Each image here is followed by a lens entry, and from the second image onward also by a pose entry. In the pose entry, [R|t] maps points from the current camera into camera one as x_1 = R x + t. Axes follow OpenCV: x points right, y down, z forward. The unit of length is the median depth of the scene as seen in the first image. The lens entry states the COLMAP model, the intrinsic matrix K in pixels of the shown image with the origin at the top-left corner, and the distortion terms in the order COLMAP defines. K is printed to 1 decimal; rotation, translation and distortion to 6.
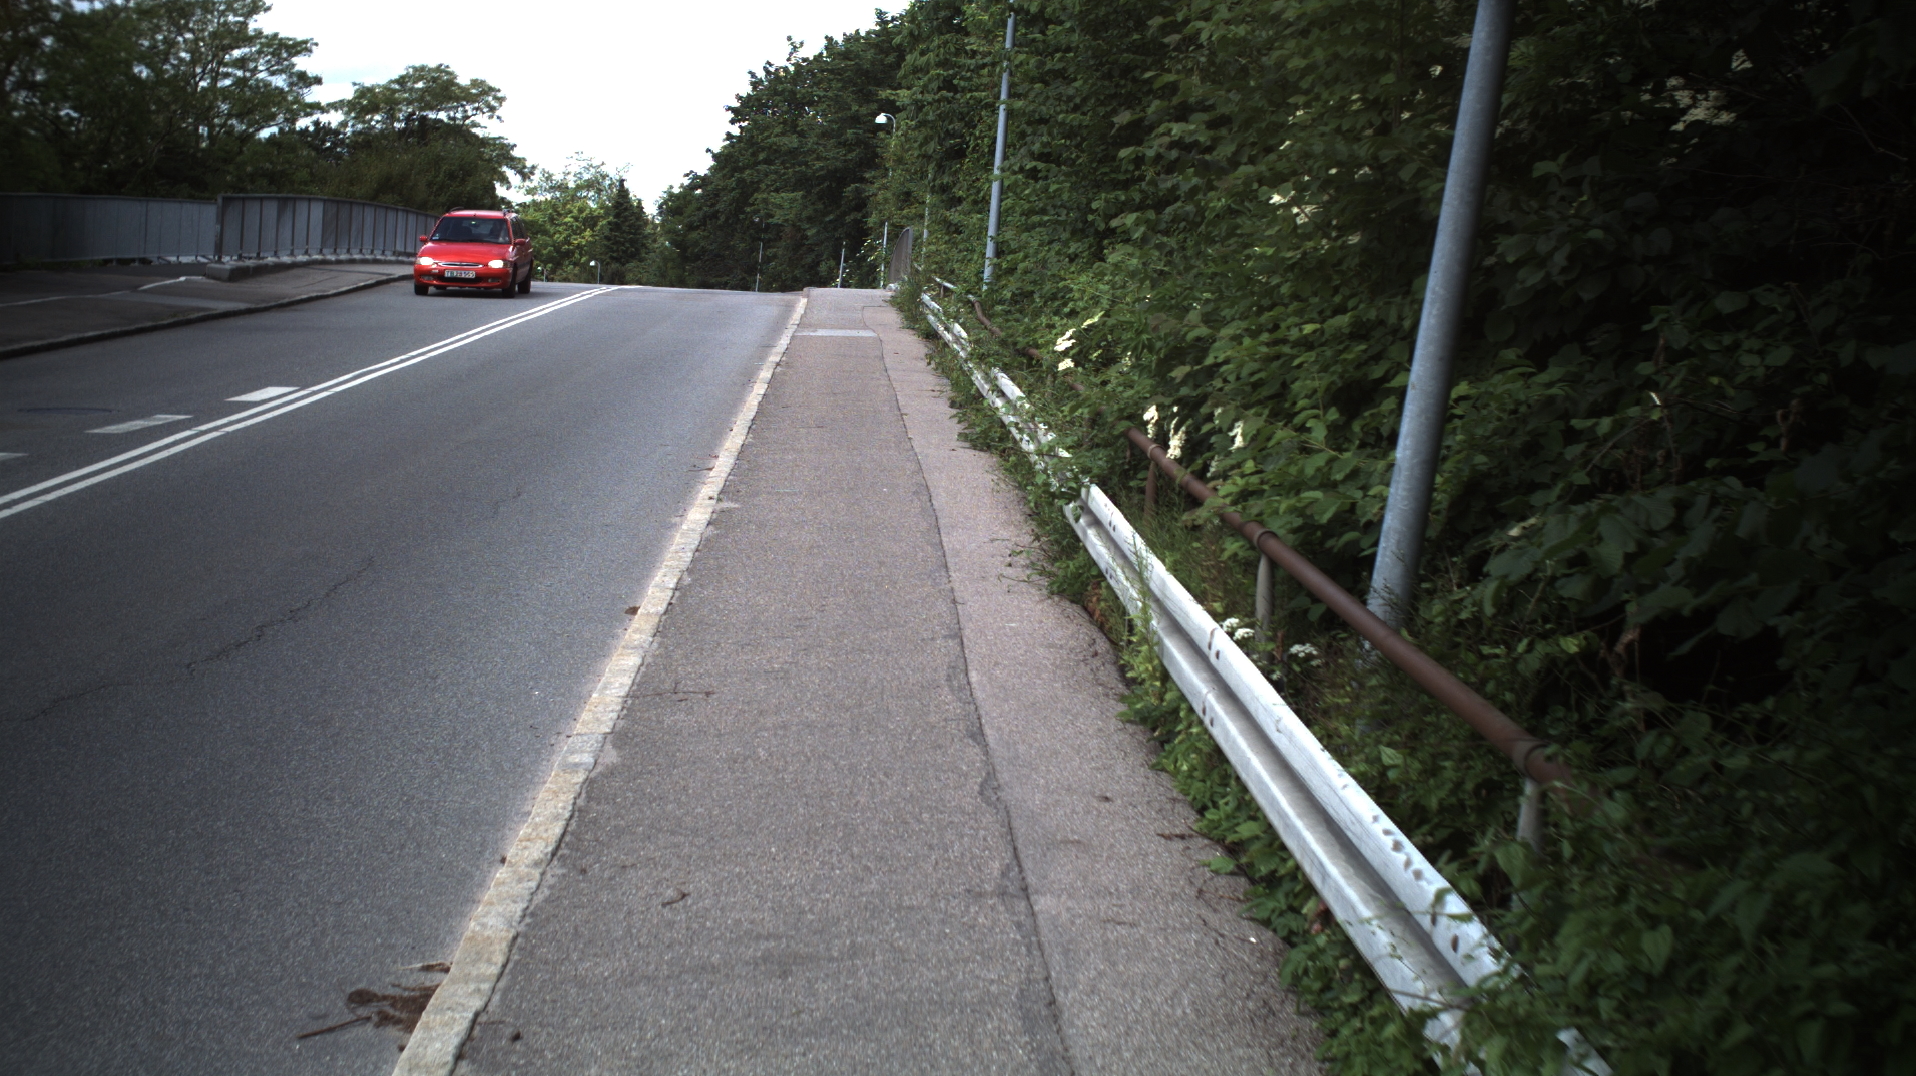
lens RADIAL K [[3447.5, 0, 958.0], [0, 3447.5, 538.0], [0, 0, 1]] dist [-0.296405, 0.377104]
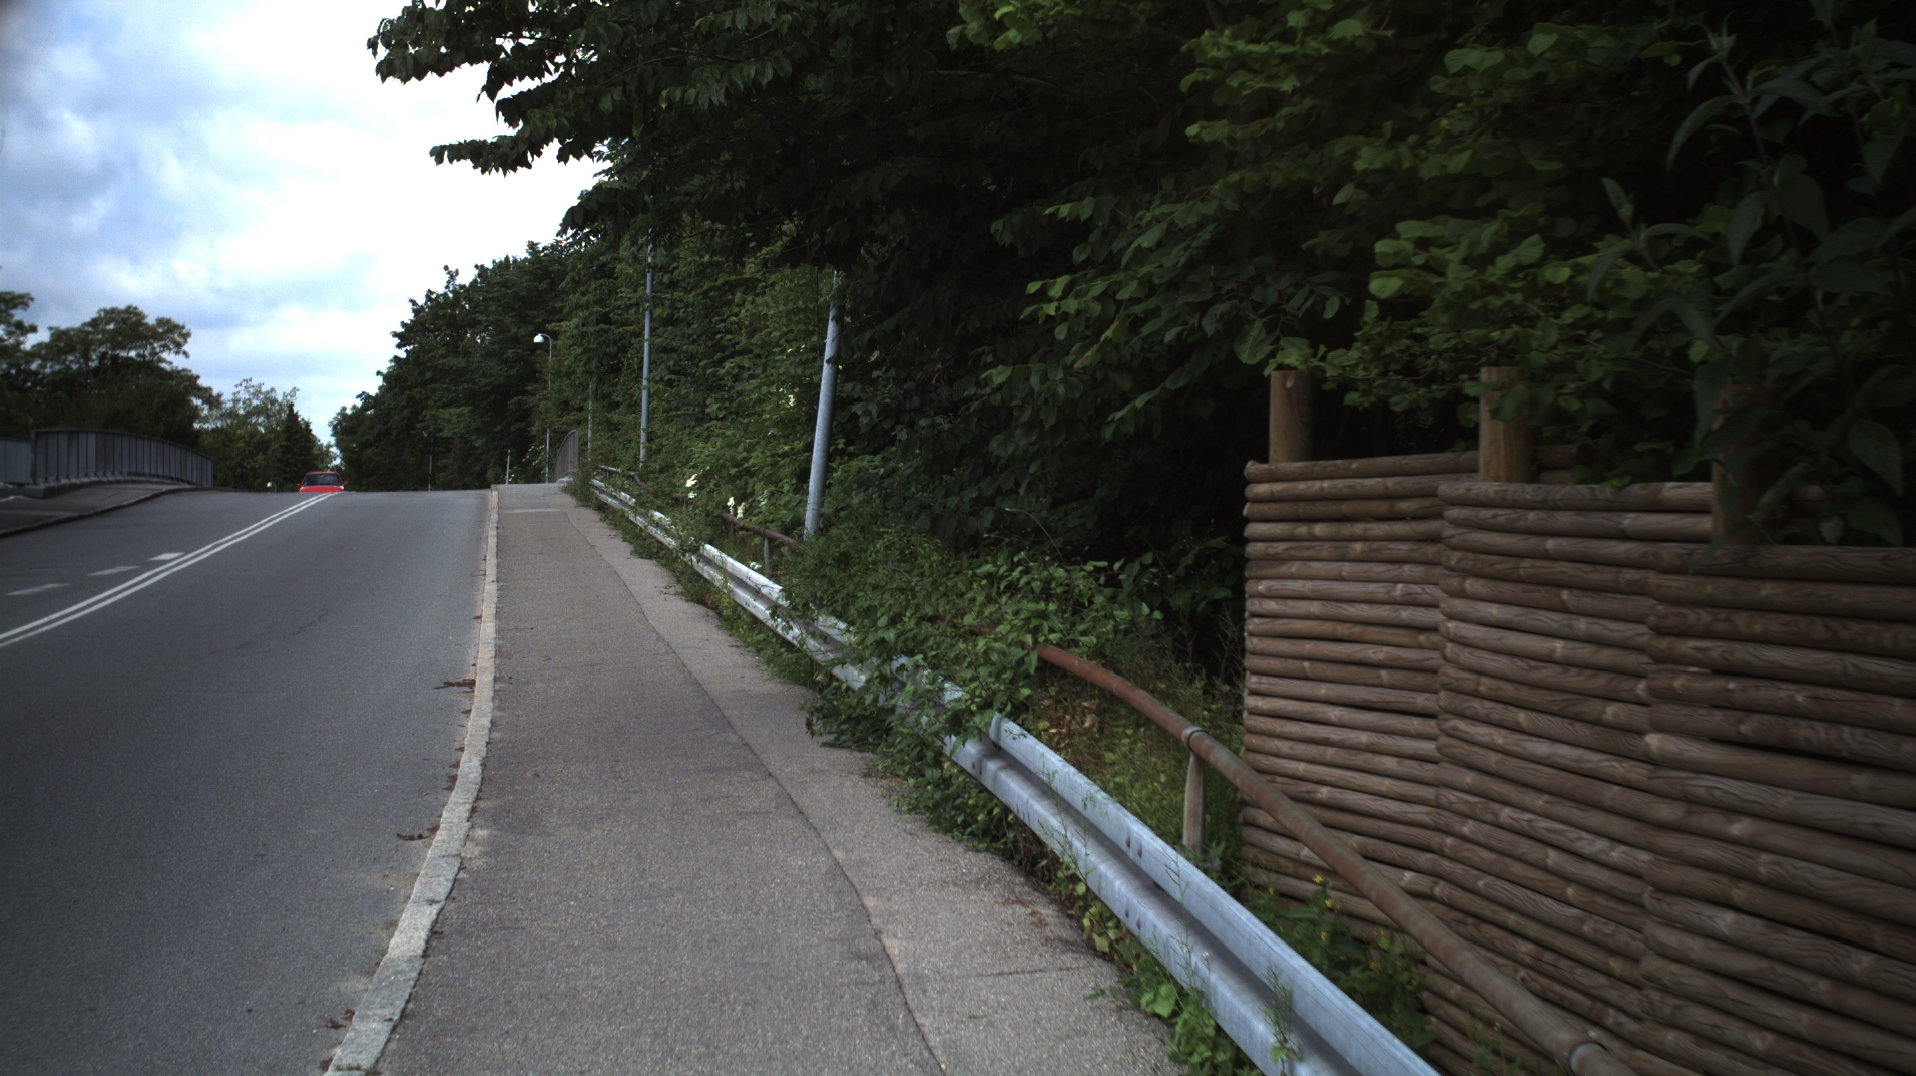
lens RADIAL K [[3447.5, 0, 958.0], [0, 3447.5, 538.0], [0, 0, 1]] dist [-0.296405, 0.377104]
pose [[0.993408, -0.055598, 0.100244, -0.004933], [0.061264, 0.996640, -0.054356, 0.033701], [-0.096885, 0.060139, 0.993477, -0.334156]]
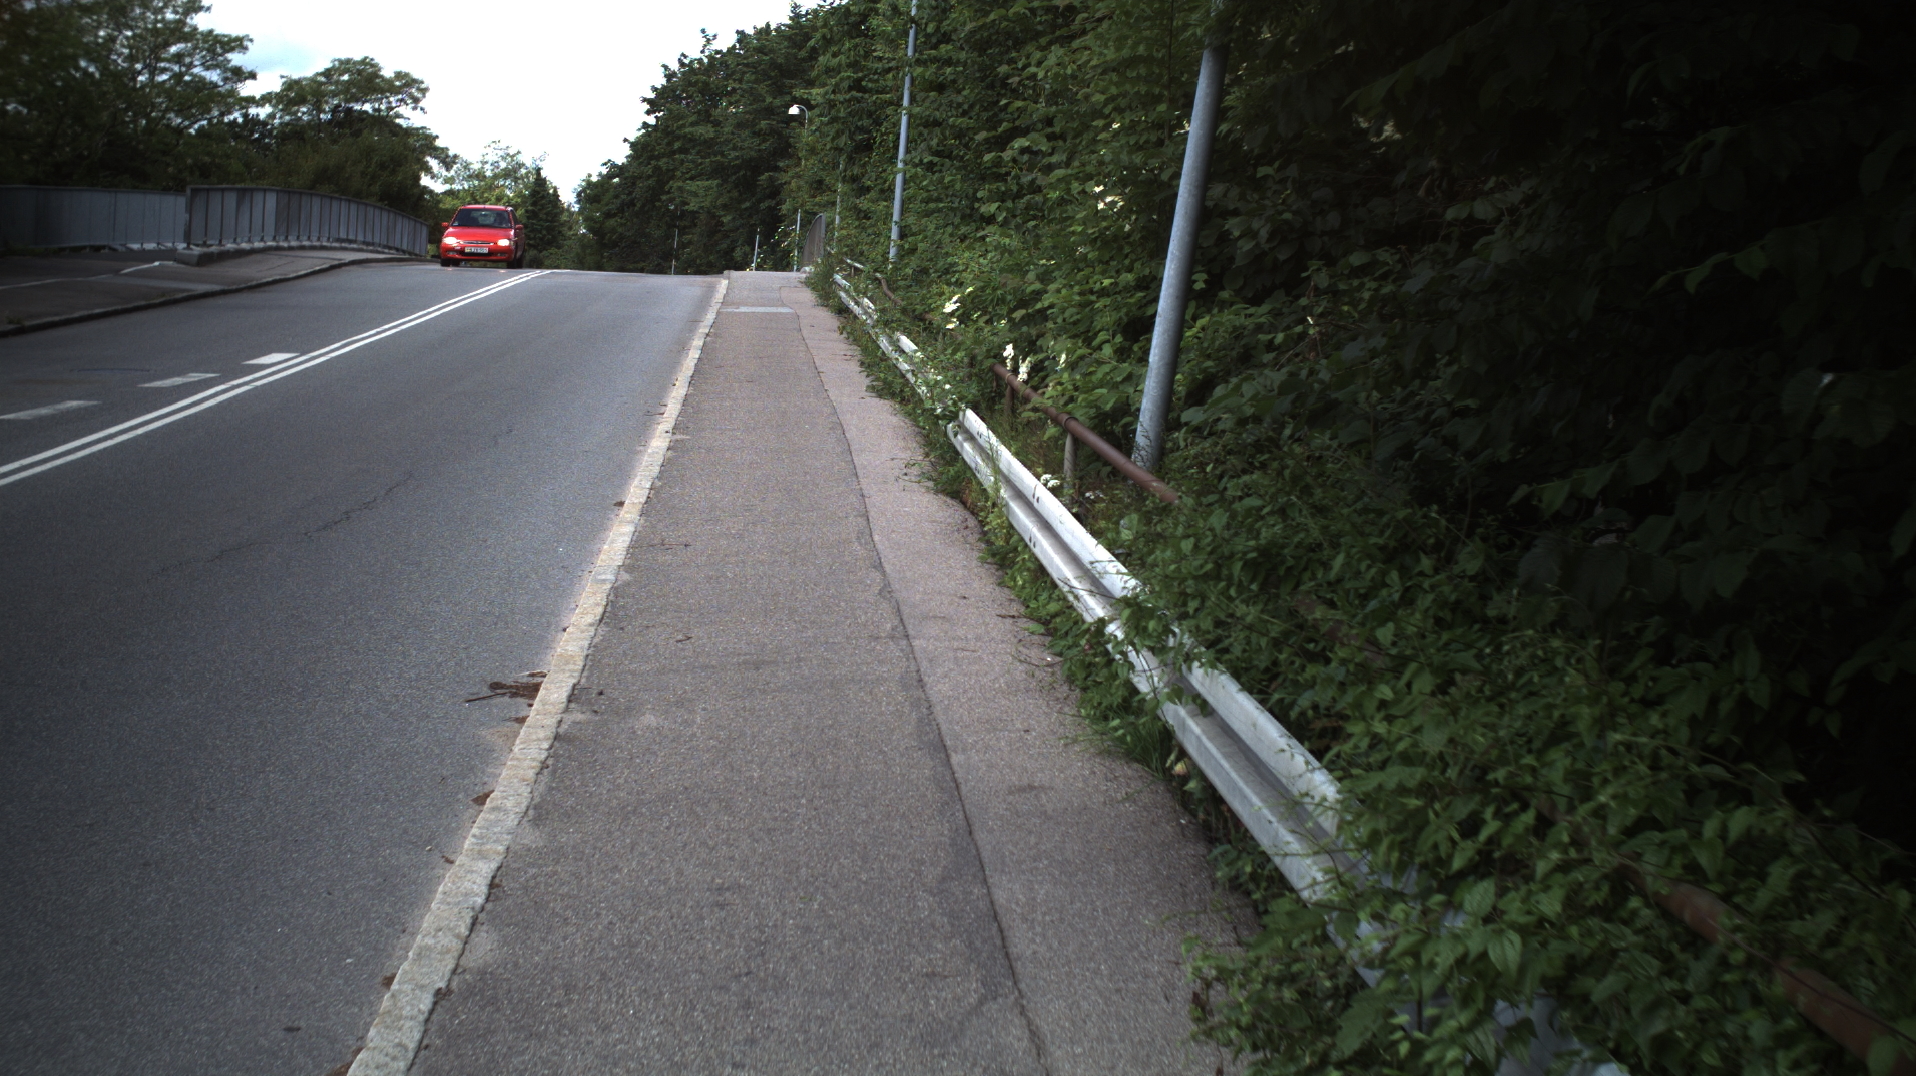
lens RADIAL K [[3447.5, 0, 958.0], [0, 3447.5, 538.0], [0, 0, 1]] dist [-0.296405, 0.377104]
pose [[0.999663, -0.005079, 0.025463, 0.000626], [0.004978, 0.999979, 0.004037, 0.010094], [-0.025483, -0.003908, 0.999668, -0.111033]]
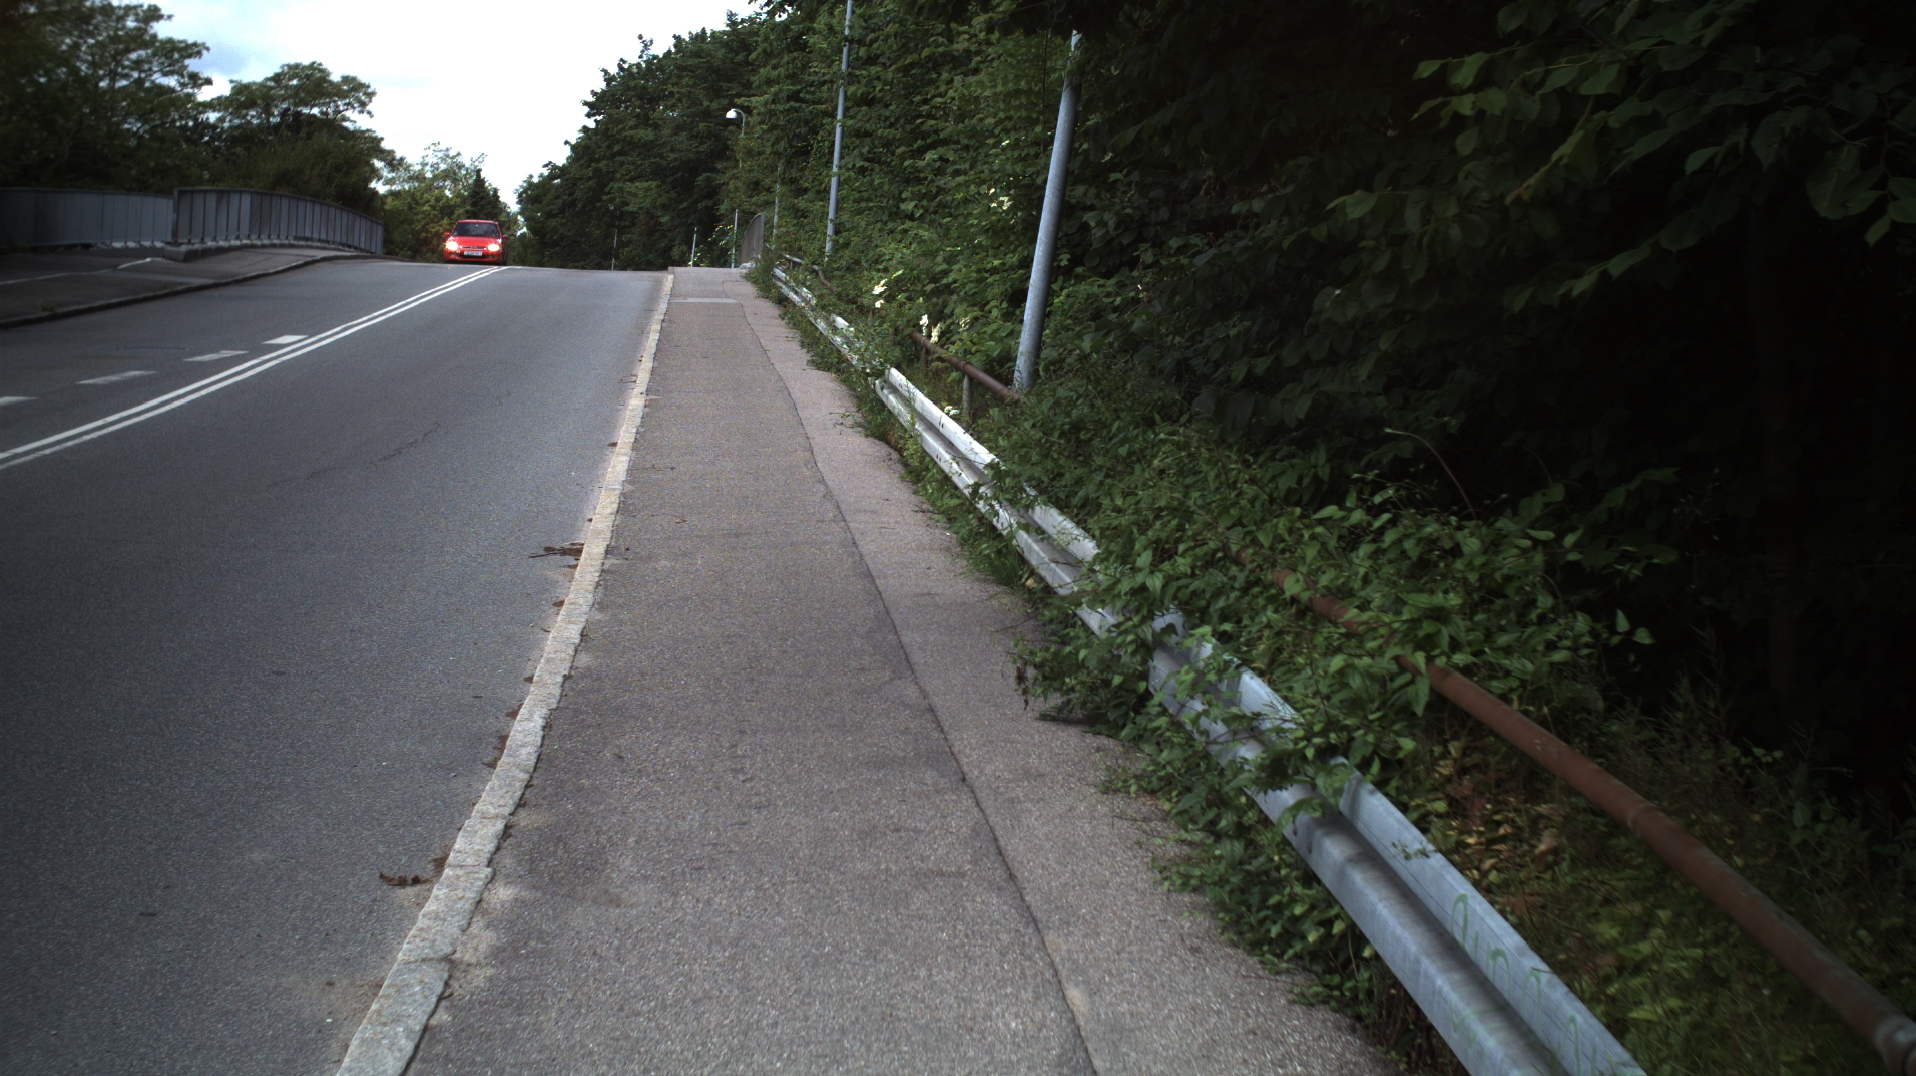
lens RADIAL K [[3447.5, 0, 958.0], [0, 3447.5, 538.0], [0, 0, 1]] dist [-0.296405, 0.377104]
pose [[0.998962, -0.007794, 0.044889, -0.001154], [0.007615, 0.999962, 0.004159, 0.020565], [-0.044919, -0.003812, 0.998983, -0.221689]]
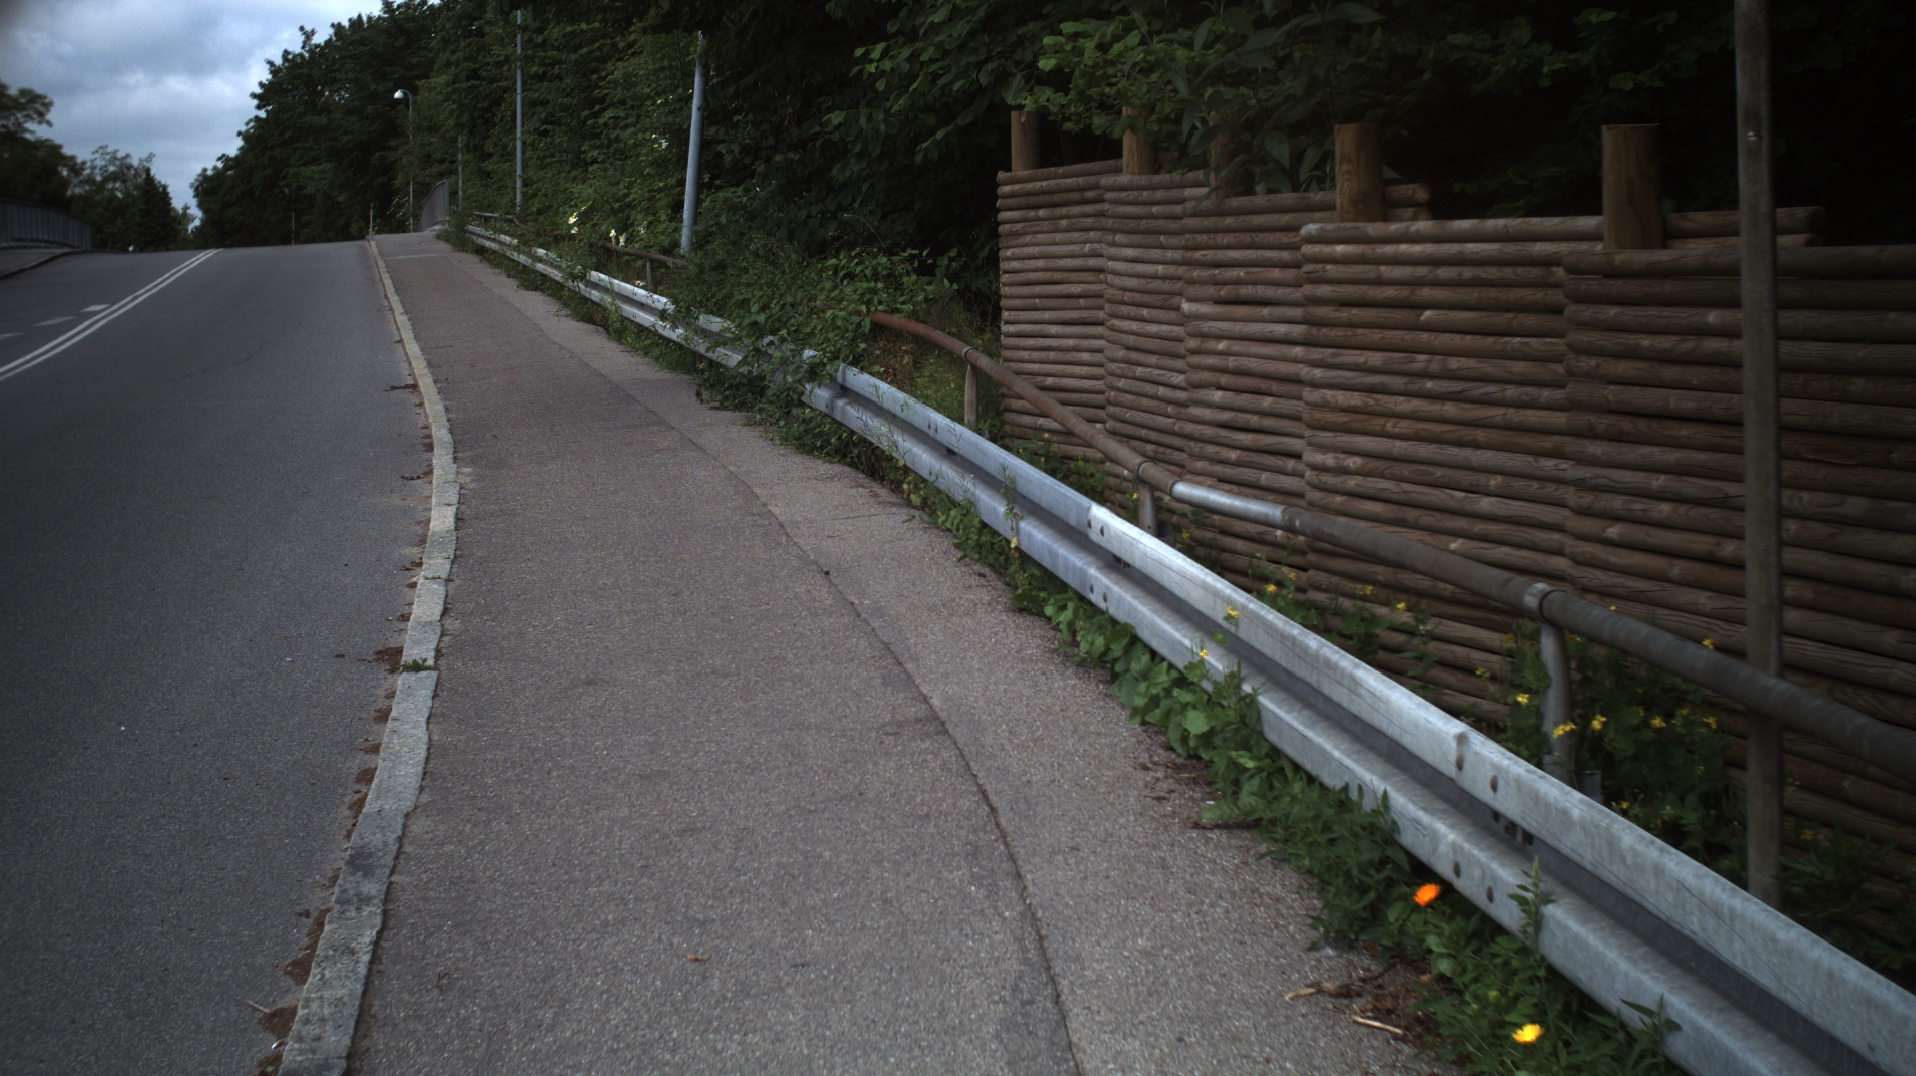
lens RADIAL K [[3447.5, 0, 958.0], [0, 3447.5, 538.0], [0, 0, 1]] dist [-0.296405, 0.377104]
pose [[0.985766, -0.099815, 0.135287, -0.015937], [0.097290, 0.994938, 0.025163, 0.043887], [-0.137114, -0.011643, 0.990487, -0.440127]]
